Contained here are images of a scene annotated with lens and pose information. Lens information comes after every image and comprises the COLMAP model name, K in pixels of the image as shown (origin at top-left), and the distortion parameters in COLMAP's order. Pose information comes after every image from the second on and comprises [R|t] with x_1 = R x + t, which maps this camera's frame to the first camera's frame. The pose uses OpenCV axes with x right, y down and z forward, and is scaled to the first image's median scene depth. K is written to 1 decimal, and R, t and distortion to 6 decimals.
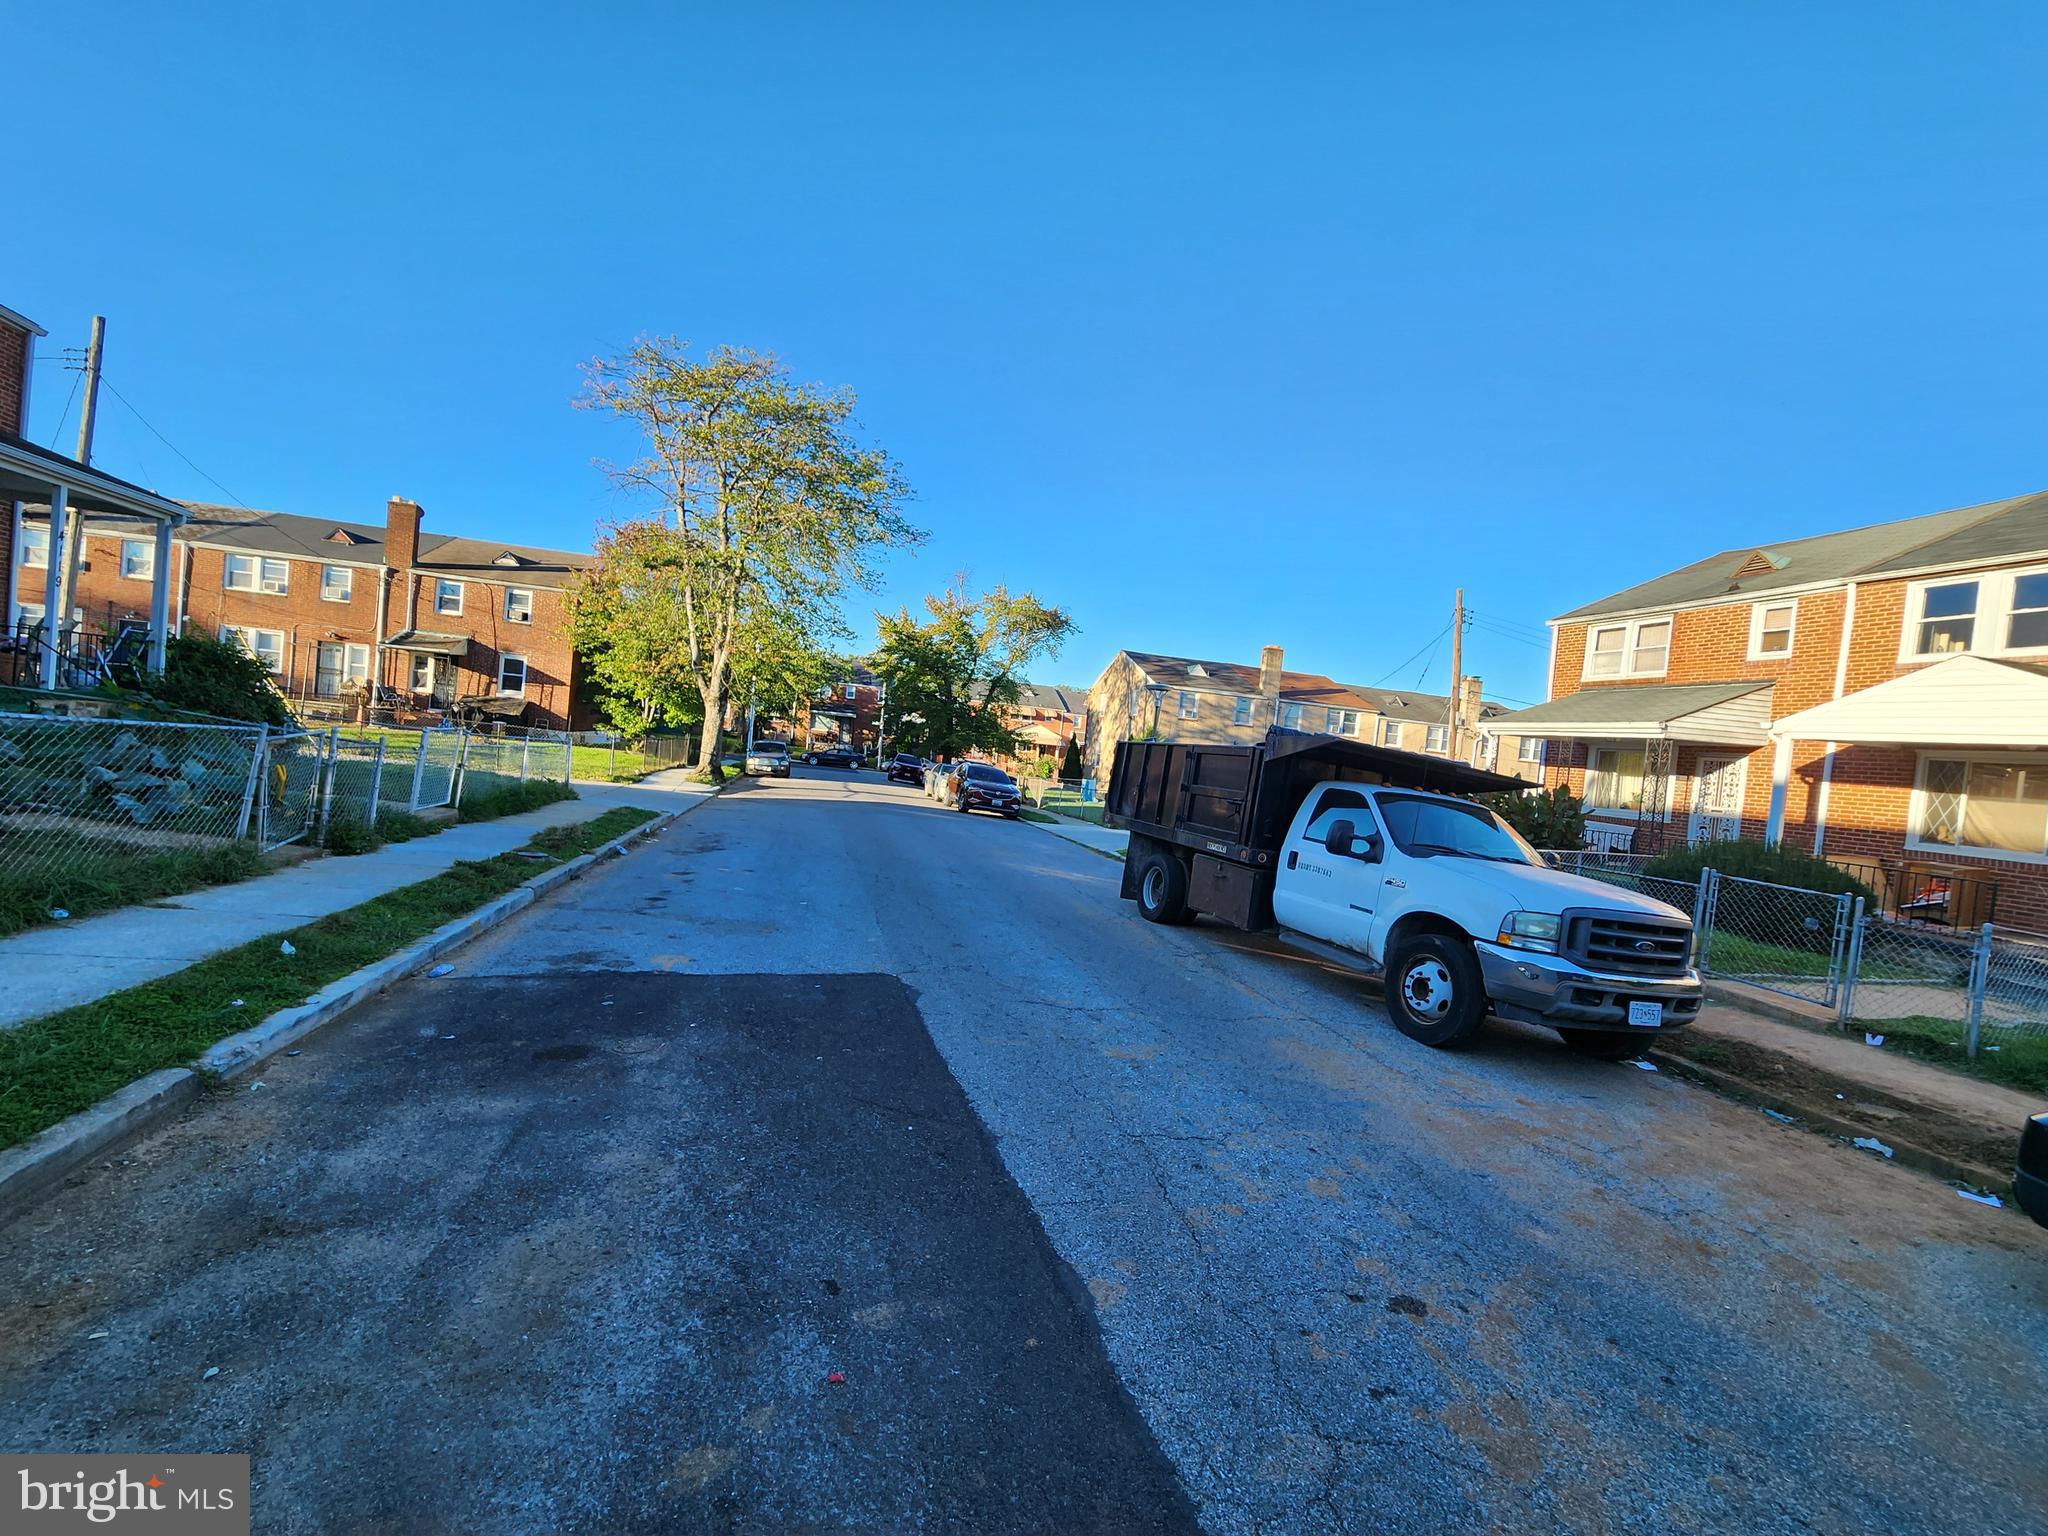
lens RADIAL K [[844.8, 0, 1039.8], [0, 844.8, 774.7], [0, 0, 1]] dist [-0.003481, -0.000238]
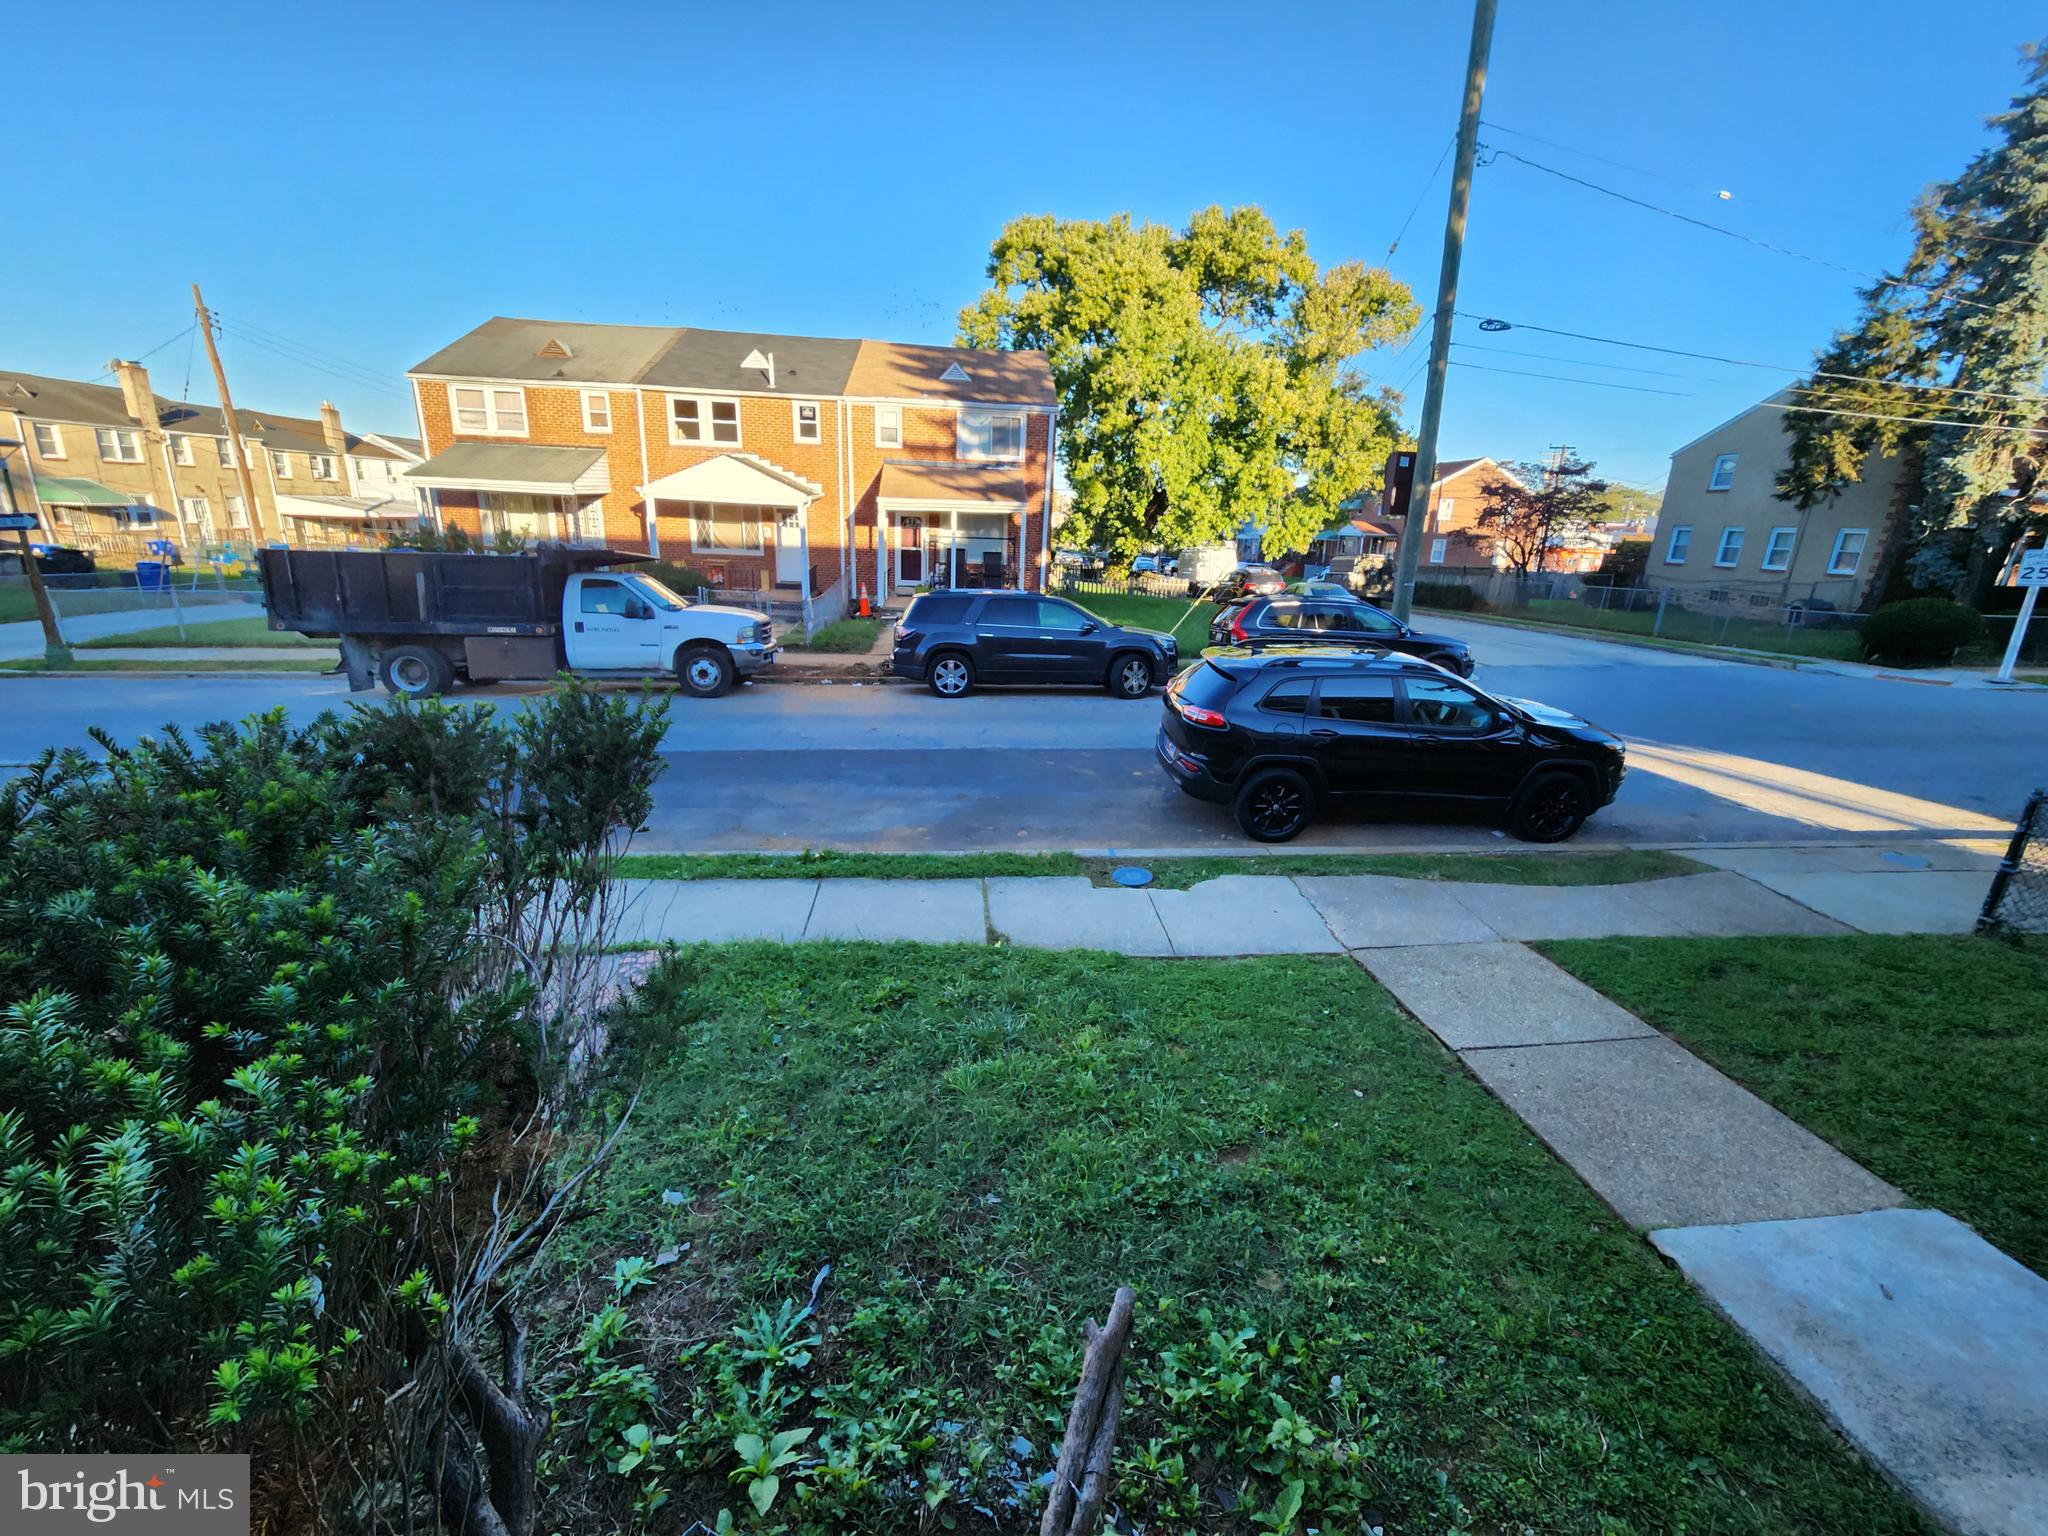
lens RADIAL K [[844.8, 0, 1039.8], [0, 844.8, 774.7], [0, 0, 1]] dist [-0.003481, -0.000238]
pose [[0.183001, -0.372470, 0.909822, -0.607707], [0.007676, 0.925964, 0.377535, -0.131488], [-0.983083, -0.062106, 0.172311, -0.091622]]
